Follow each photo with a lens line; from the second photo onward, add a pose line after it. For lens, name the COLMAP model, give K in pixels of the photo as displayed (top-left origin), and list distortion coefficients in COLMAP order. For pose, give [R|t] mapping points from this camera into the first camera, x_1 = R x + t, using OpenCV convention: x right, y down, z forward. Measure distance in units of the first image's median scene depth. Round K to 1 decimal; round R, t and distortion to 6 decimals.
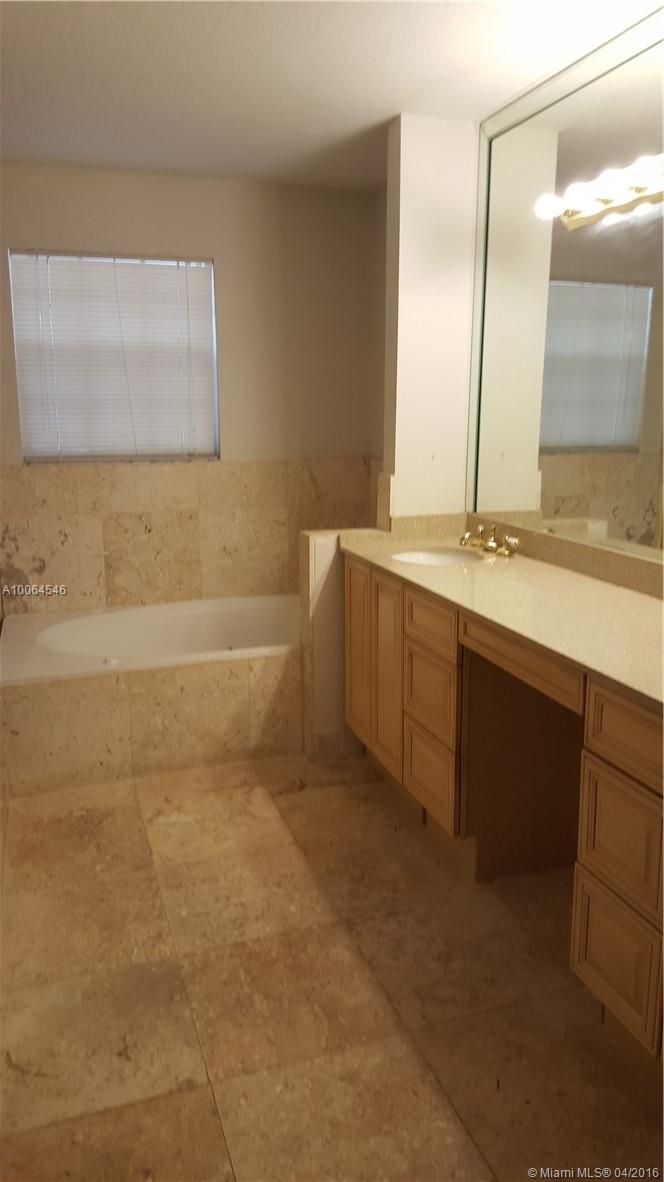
lens RADIAL K [[870.2, 0, 336.7], [0, 870.2, 587.8], [0, 0, 1]] dist [0.090573, 0.002205]
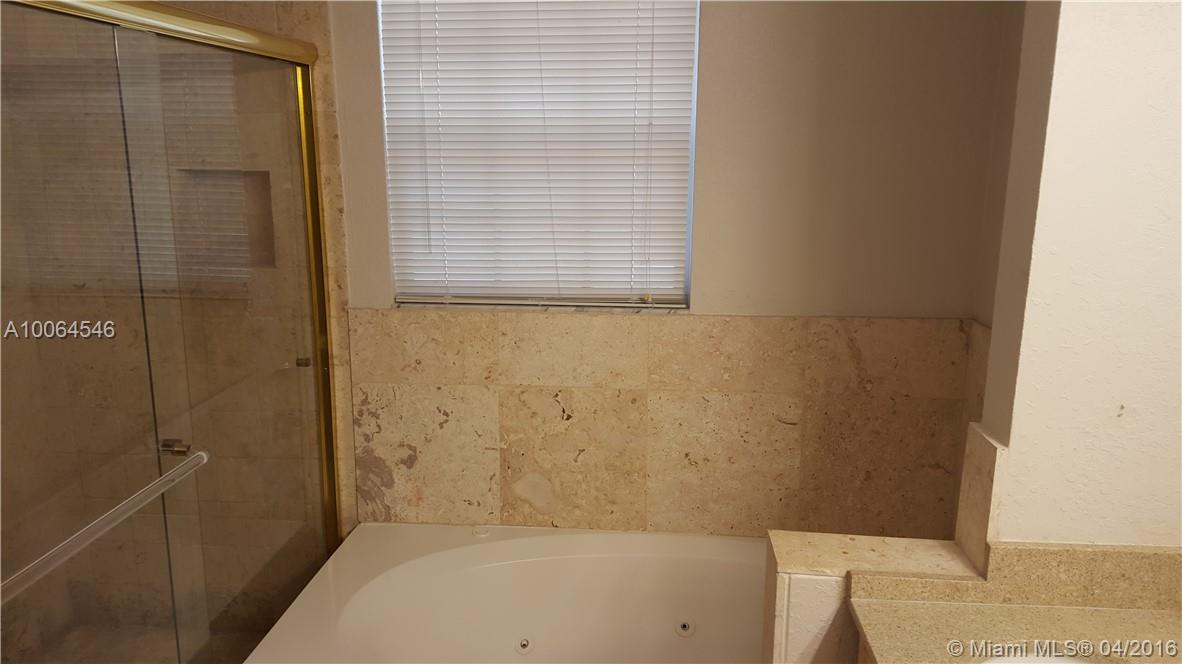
lens RADIAL K [[859.8, 0, 588.9], [0, 859.8, 336.4], [0, 0, 1]] dist [0.058450, -0.011442]
pose [[0.916000, 0.091232, -0.390666, 0.033730], [-0.080112, 0.995783, 0.044705, -0.152363], [0.393097, -0.009653, 0.919446, 0.445385]]
